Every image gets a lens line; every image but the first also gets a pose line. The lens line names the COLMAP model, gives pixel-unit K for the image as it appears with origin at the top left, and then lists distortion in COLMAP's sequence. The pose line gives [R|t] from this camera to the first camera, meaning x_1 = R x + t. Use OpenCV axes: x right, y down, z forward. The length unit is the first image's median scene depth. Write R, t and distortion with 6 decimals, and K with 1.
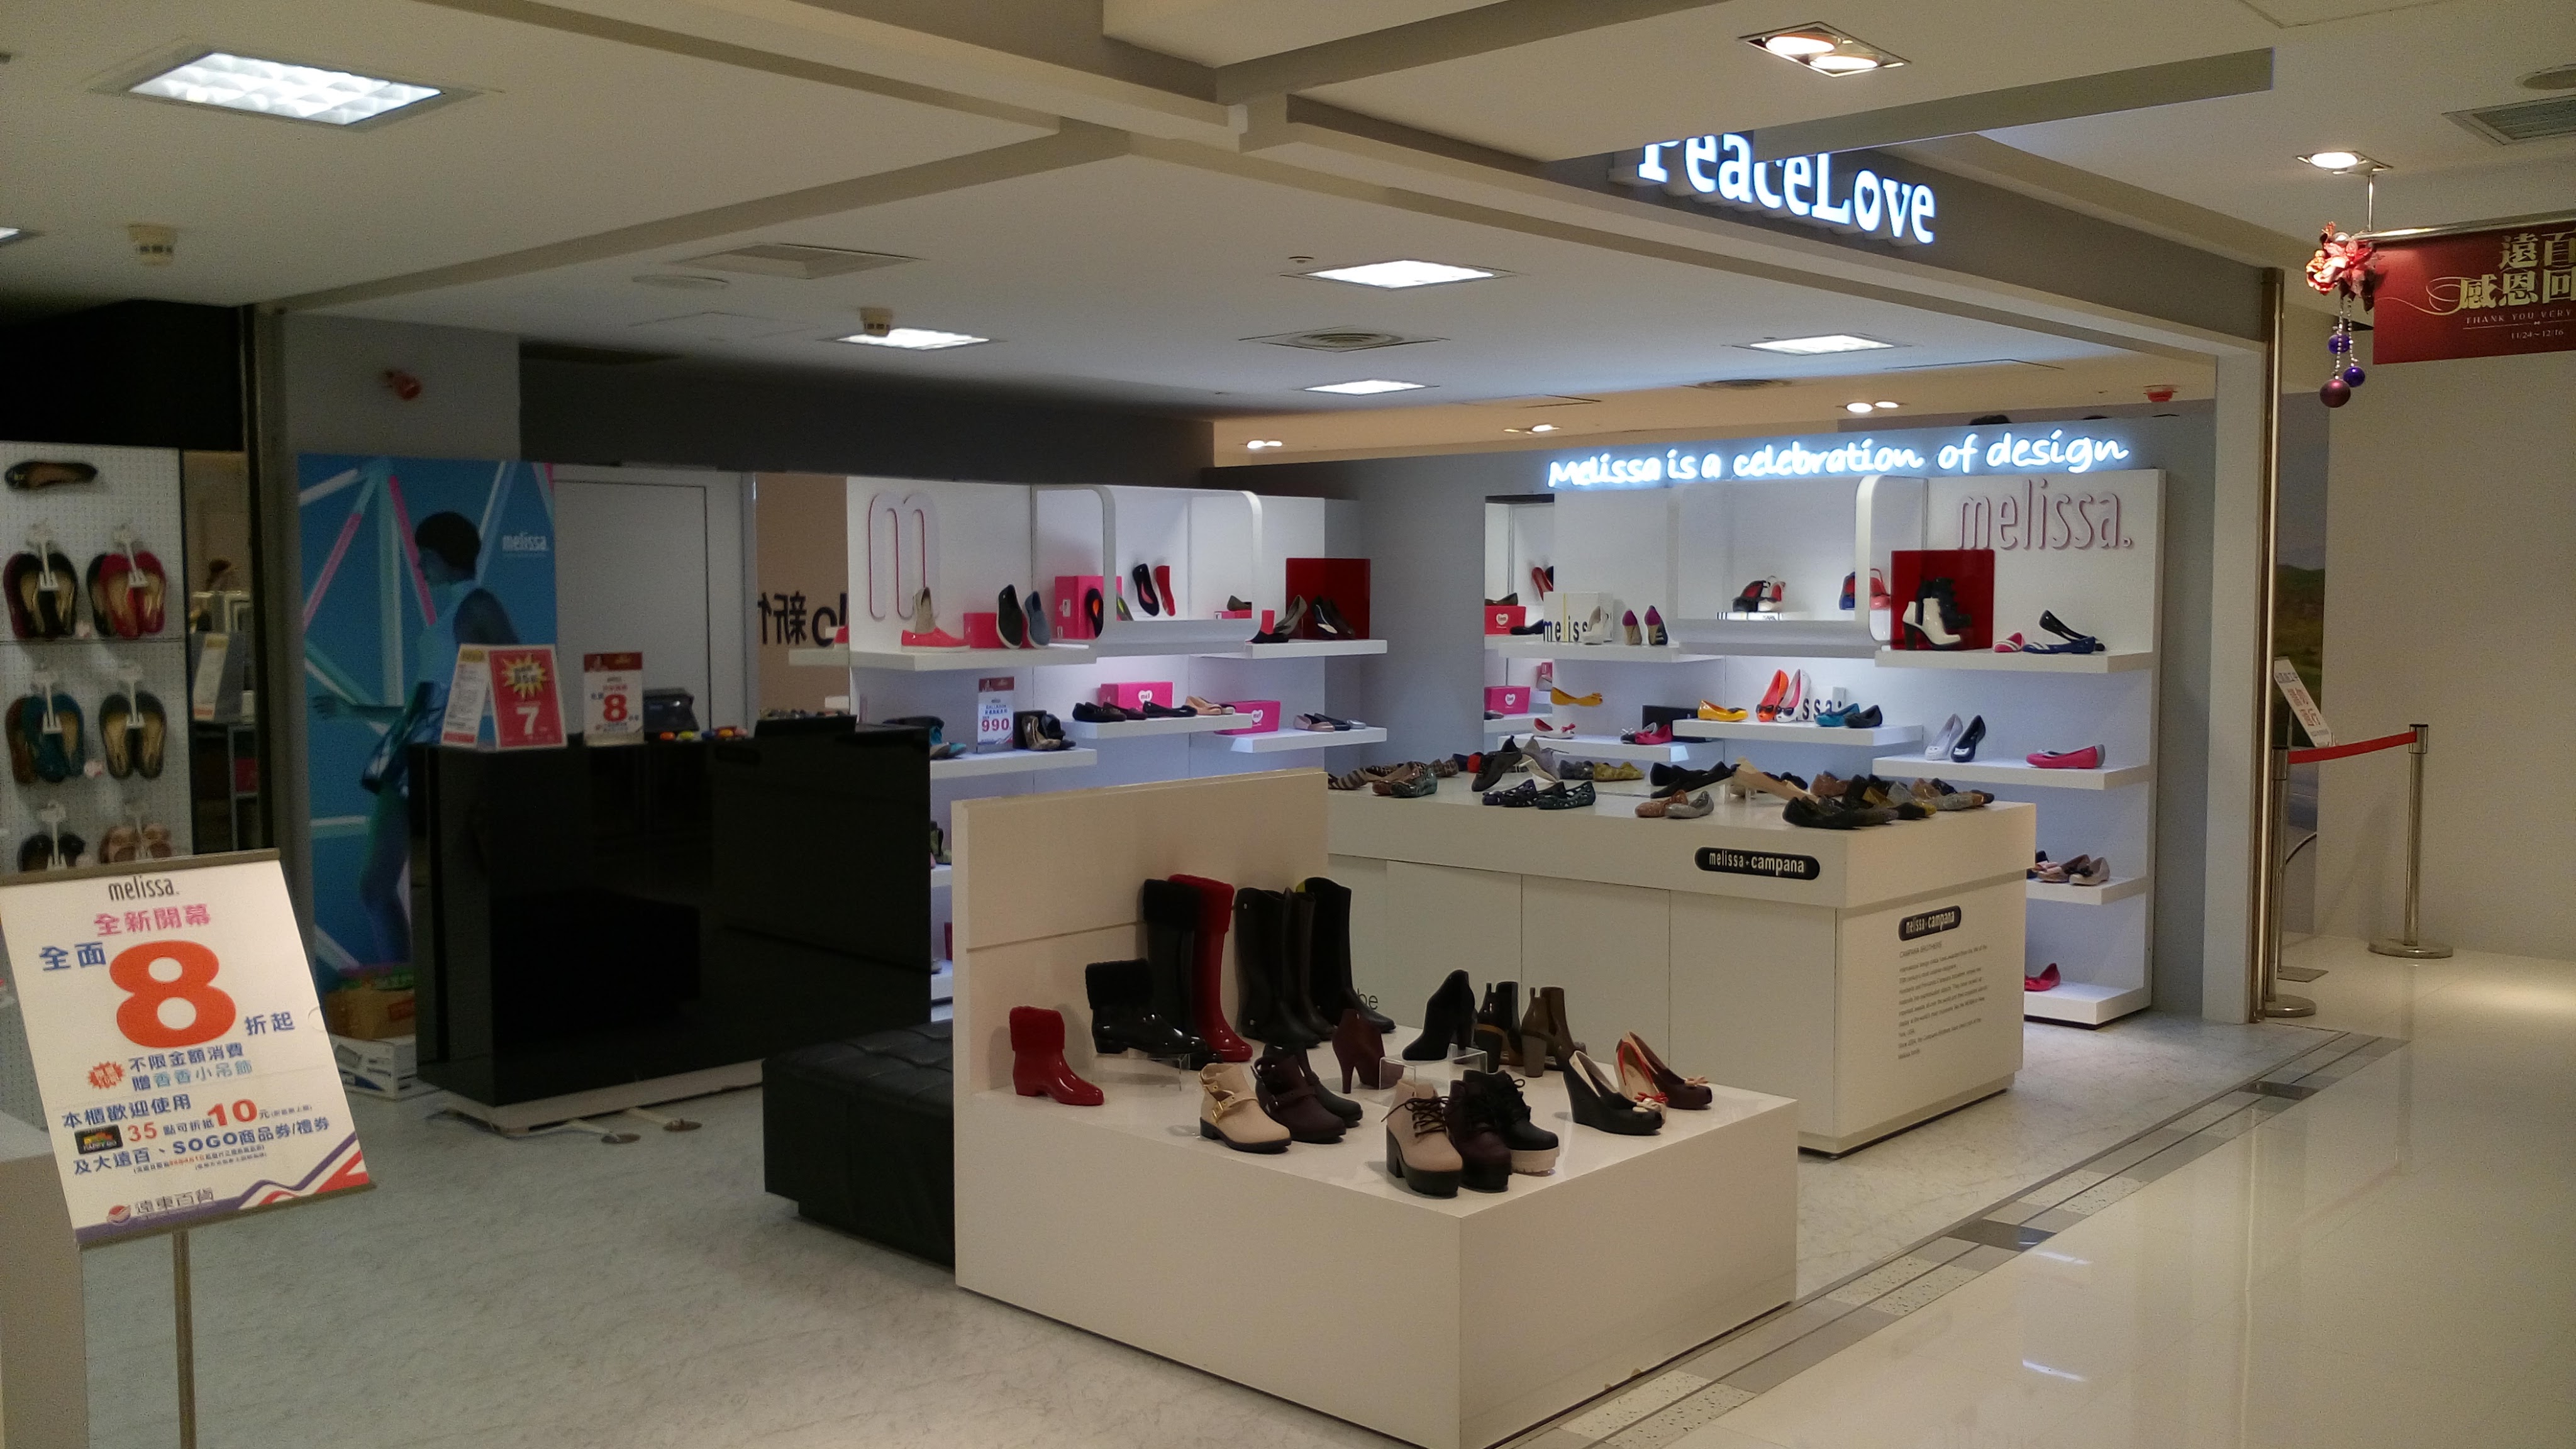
lens RADIAL K [[2140.7, 0, 1289.6], [0, 2140.7, 731.4], [0, 0, 1]] dist [-0.015078, -0.005475]
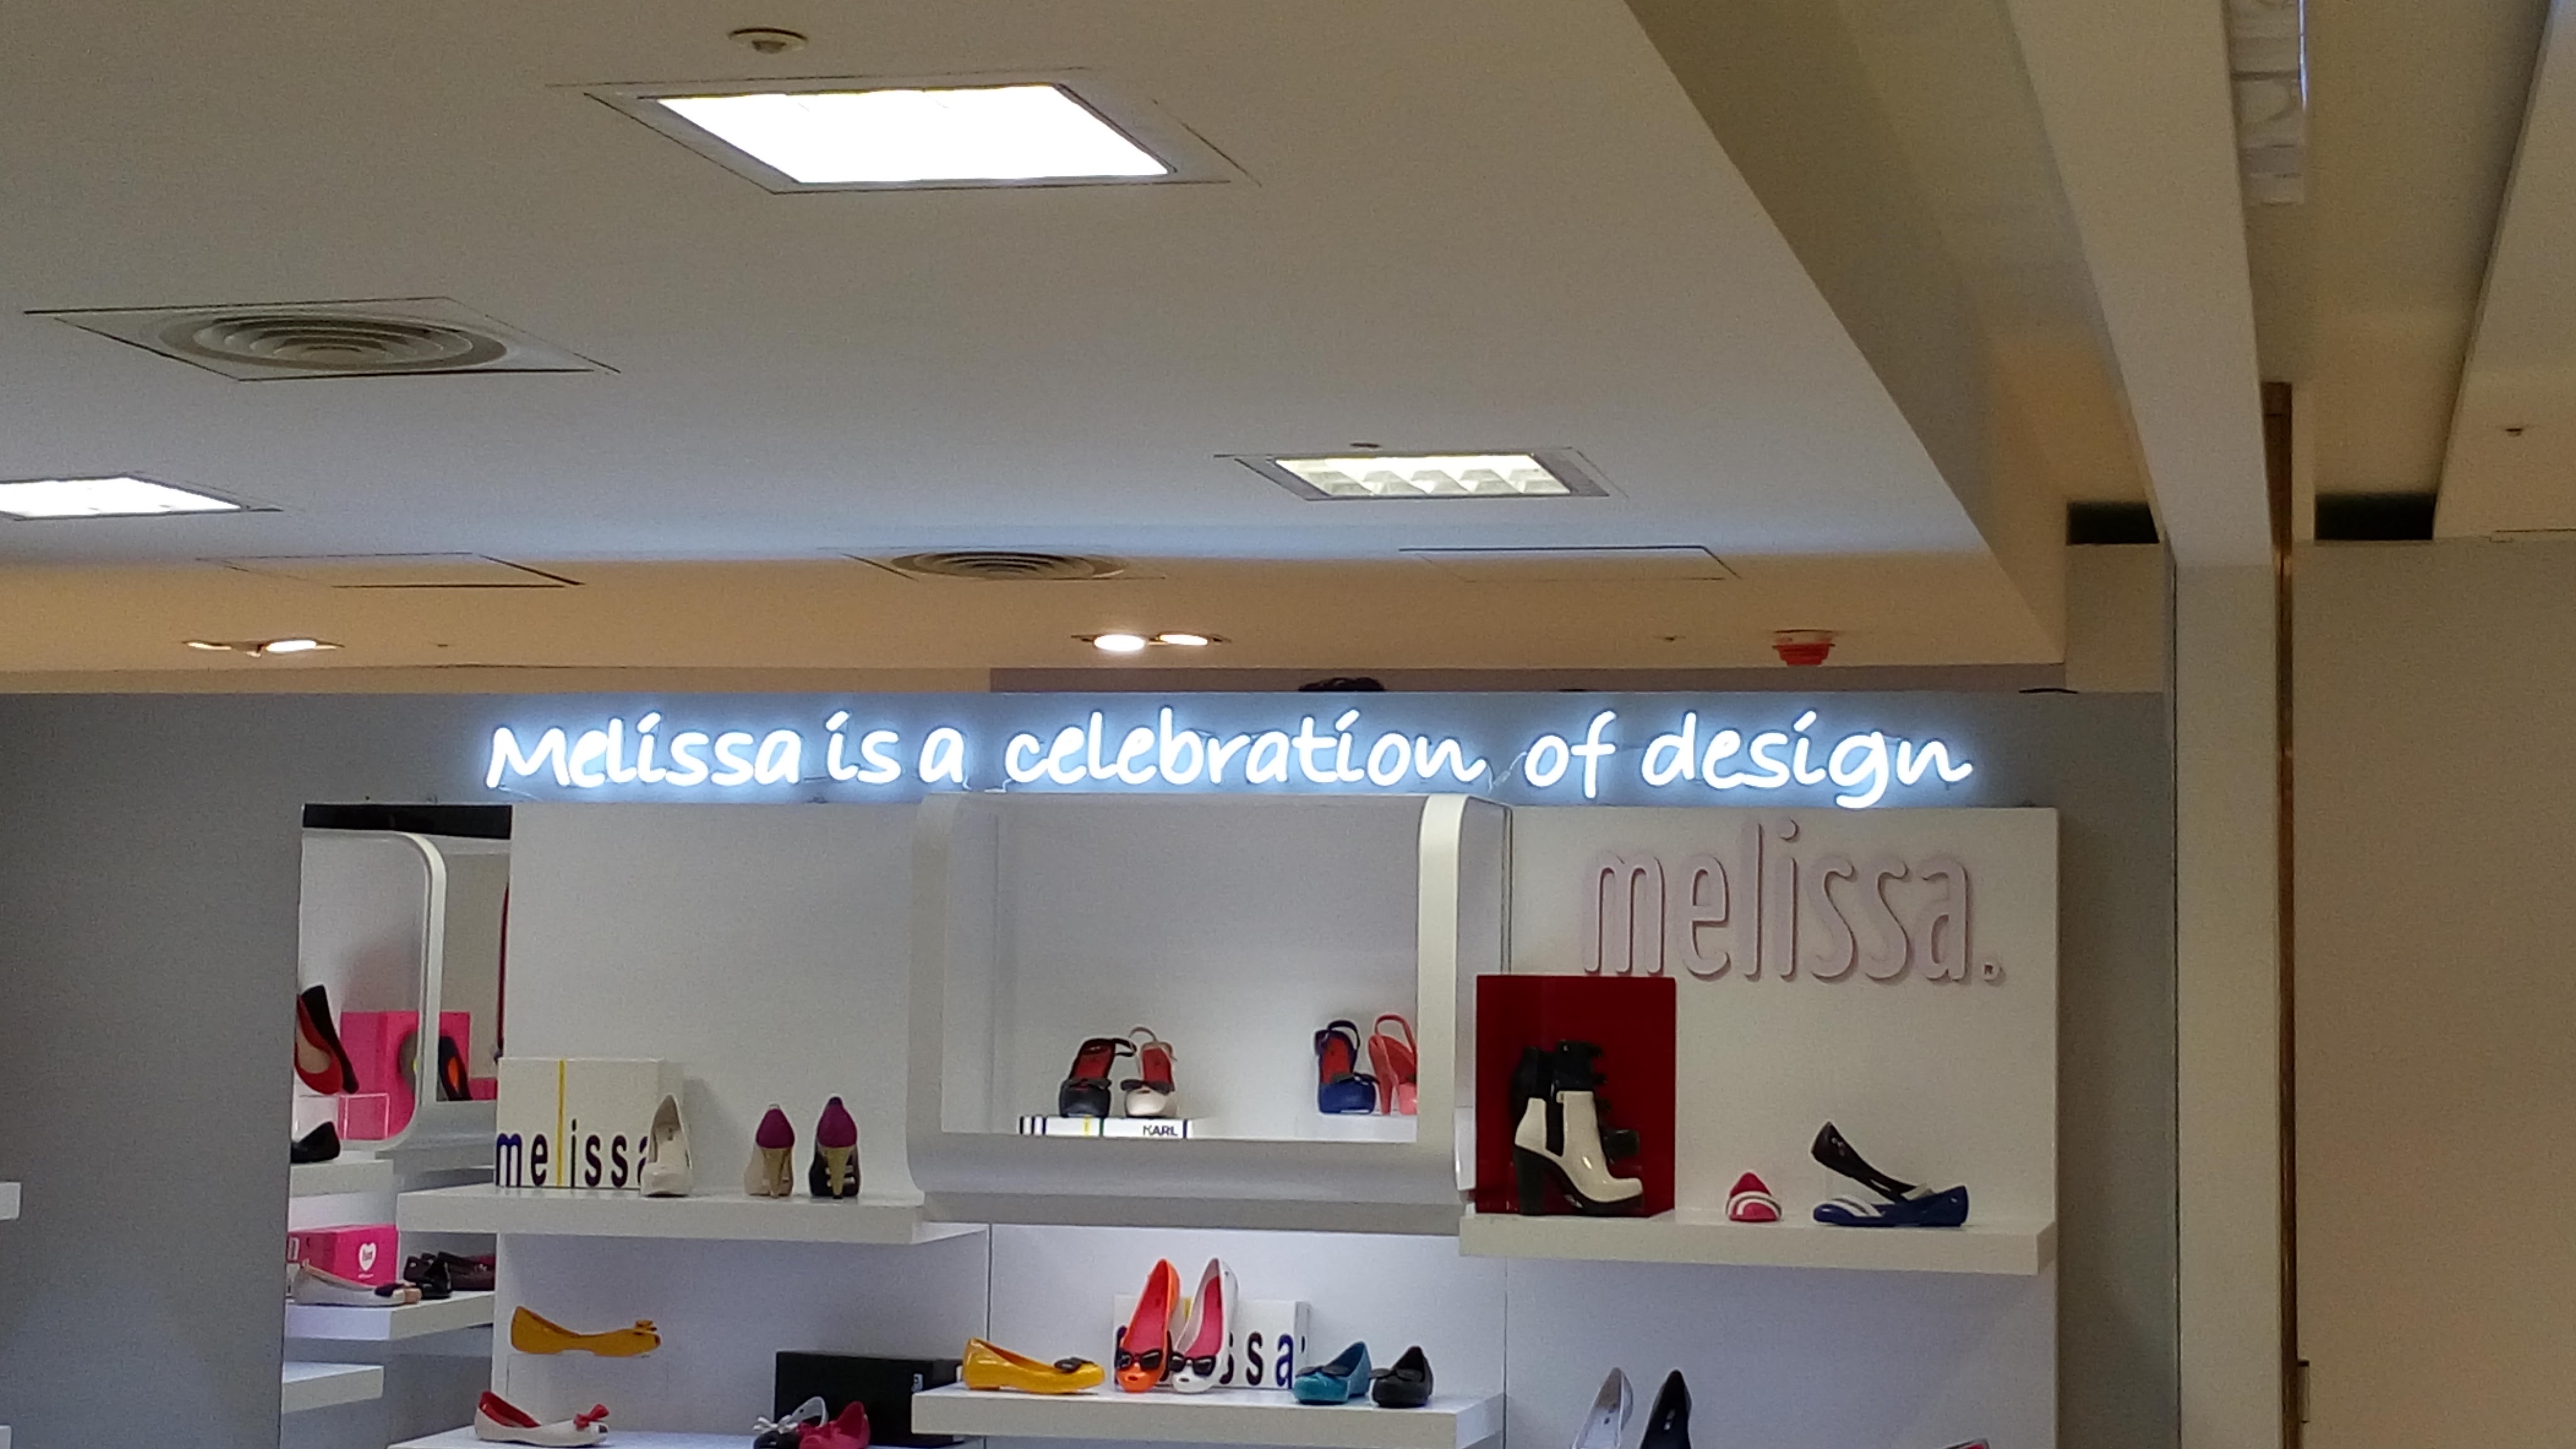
lens RADIAL K [[4253.4, 0, 1289.8], [0, 4253.4, 721.9], [0, 0, 1]] dist [0.275498, 0.000000]
pose [[0.871426, 0.053830, 0.487564, -0.152841], [0.013927, 0.990845, -0.134287, -0.020850], [-0.490328, 0.123811, 0.862699, 0.275775]]
